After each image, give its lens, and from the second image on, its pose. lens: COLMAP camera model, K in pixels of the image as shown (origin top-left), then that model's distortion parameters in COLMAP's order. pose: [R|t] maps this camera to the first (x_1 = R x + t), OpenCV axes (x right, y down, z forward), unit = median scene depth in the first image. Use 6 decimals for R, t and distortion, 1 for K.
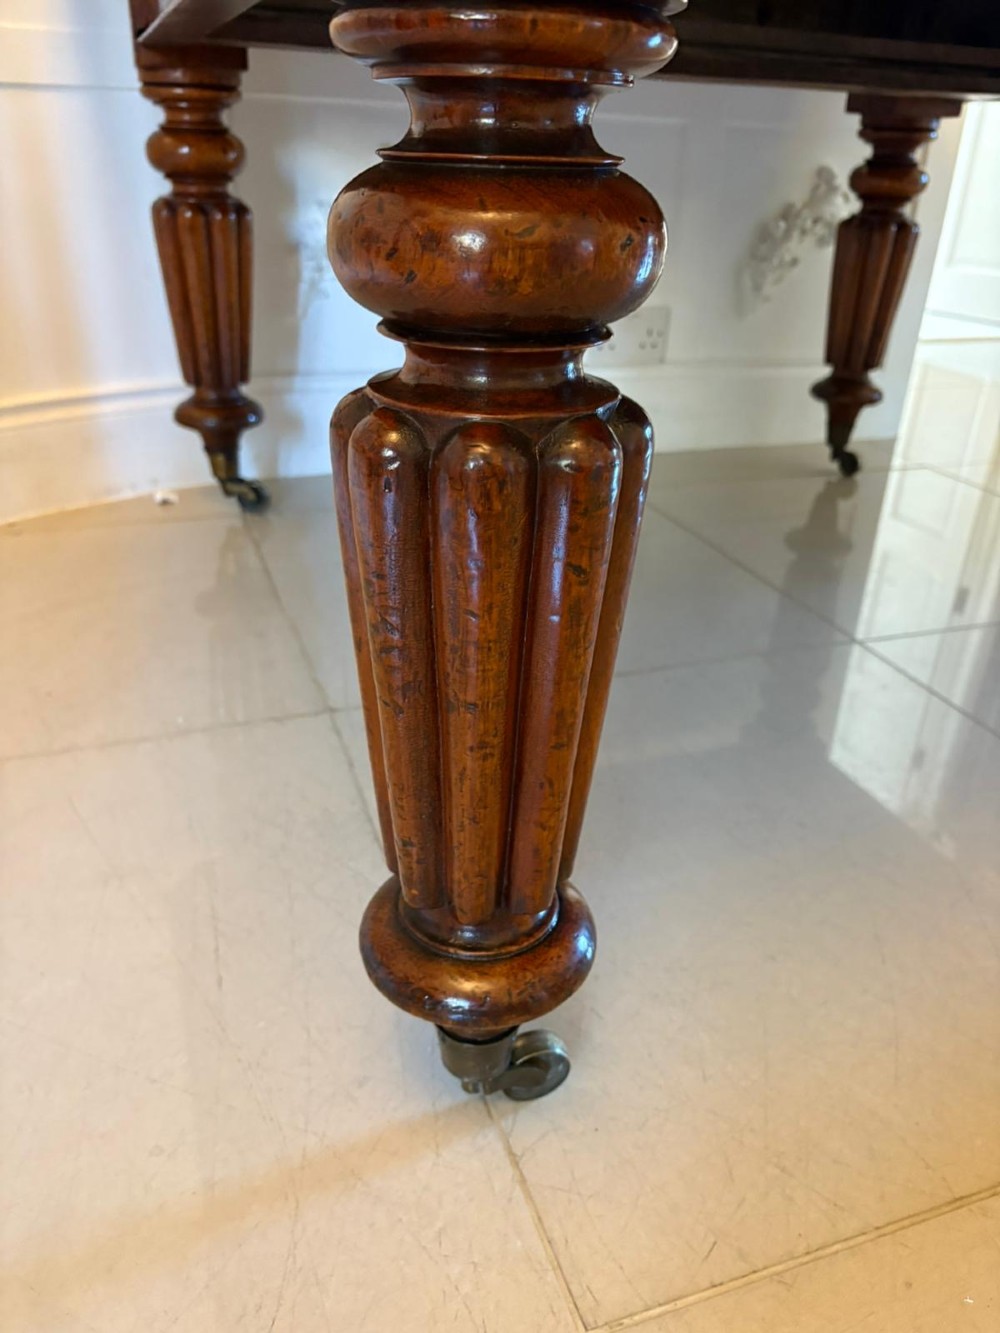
lens RADIAL K [[1014.1, 0, 501.7], [0, 1014.1, 637.0], [0, 0, 1]] dist [0.002756, 0.006433]
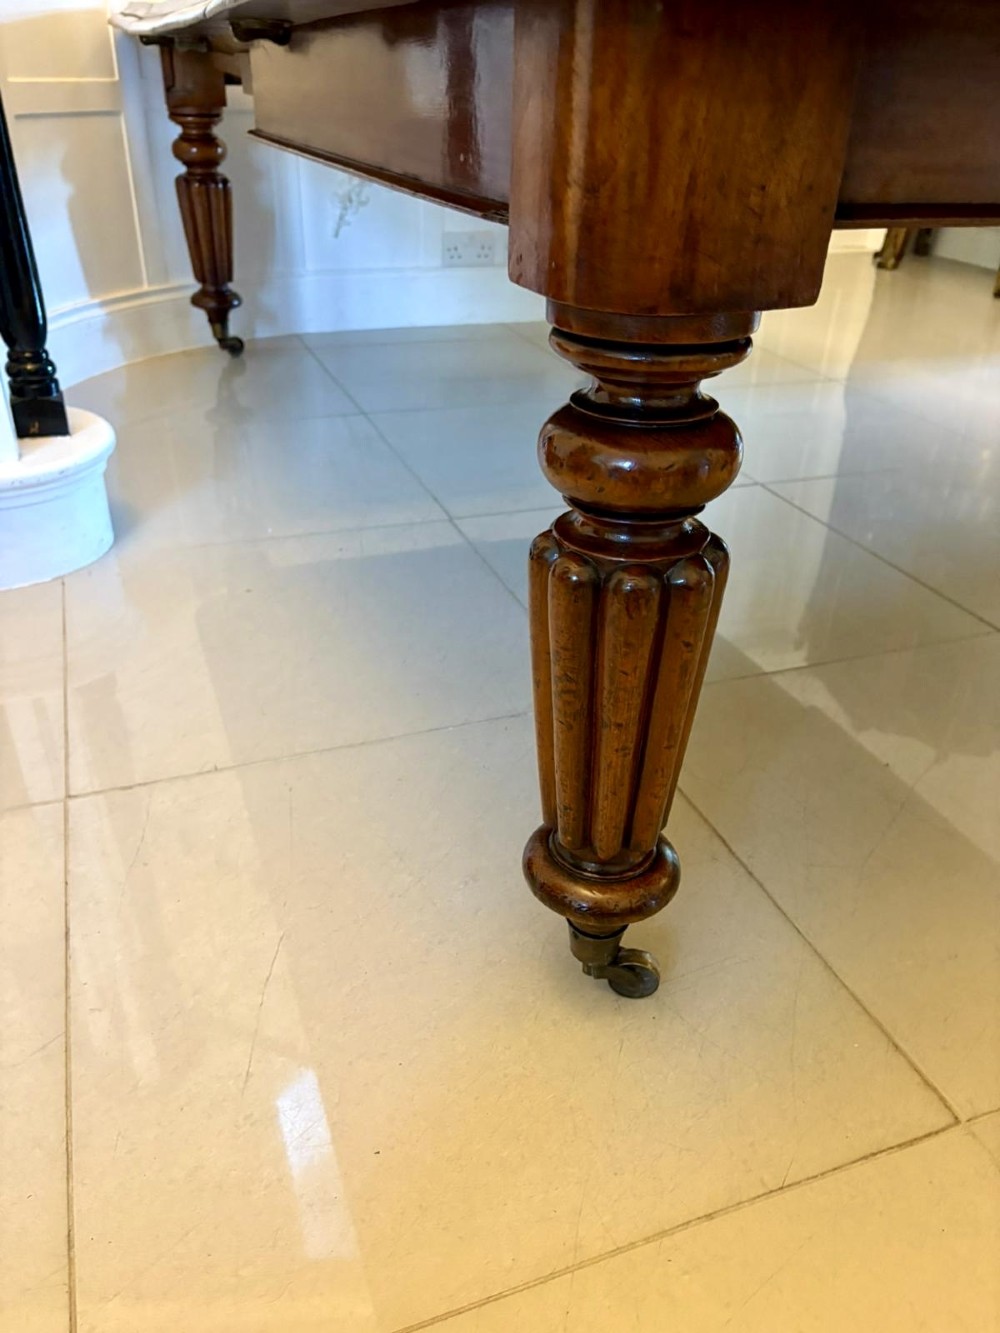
lens RADIAL K [[1016.4, 0, 494.7], [0, 1016.4, 669.6], [0, 0, 1]] dist [-0.001368, 0.011917]
pose [[0.999791, -0.015962, -0.012805, -0.195915], [0.016951, 0.996553, 0.081207, -0.148535], [0.011464, -0.081407, 0.996615, -0.586746]]
